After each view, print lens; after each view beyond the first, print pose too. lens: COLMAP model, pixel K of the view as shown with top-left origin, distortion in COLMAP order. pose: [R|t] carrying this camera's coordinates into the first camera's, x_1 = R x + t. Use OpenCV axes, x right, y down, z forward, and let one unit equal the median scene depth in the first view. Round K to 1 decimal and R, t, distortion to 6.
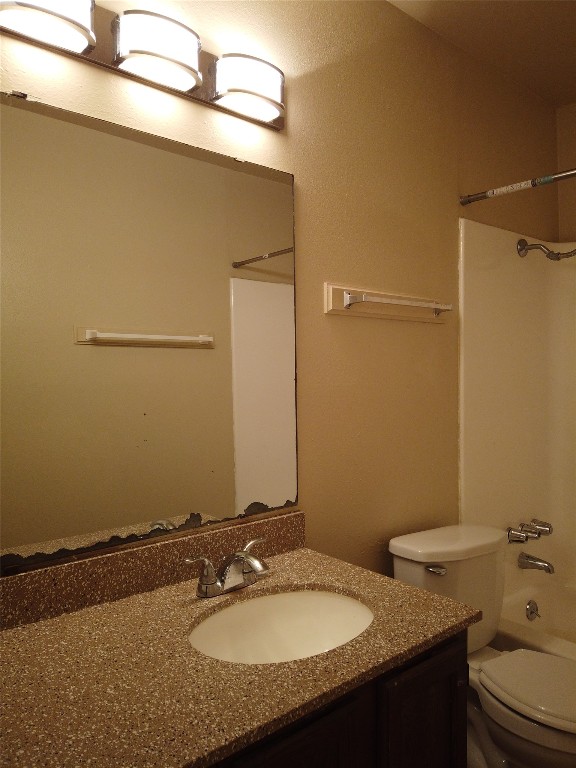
lens RADIAL K [[569.4, 0, 290.2], [0, 569.4, 382.1], [0, 0, 1]] dist [0.065293, -0.062465]
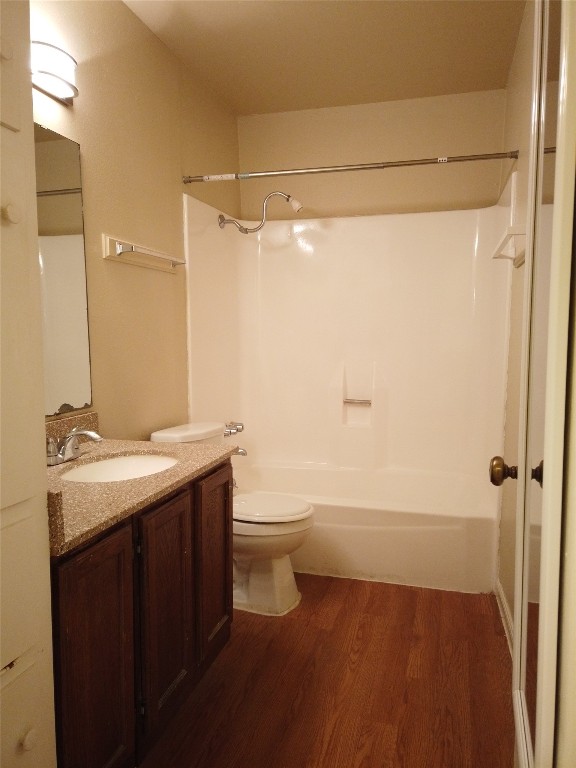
lens RADIAL K [[569.4, 0, 286.7], [0, 569.4, 383.7], [0, 0, 1]] dist [0.065293, -0.062465]
pose [[0.834569, -0.051146, 0.548524, -0.312580], [0.013142, 0.997246, 0.072990, 0.069756], [-0.550746, -0.053706, 0.832943, -0.307511]]
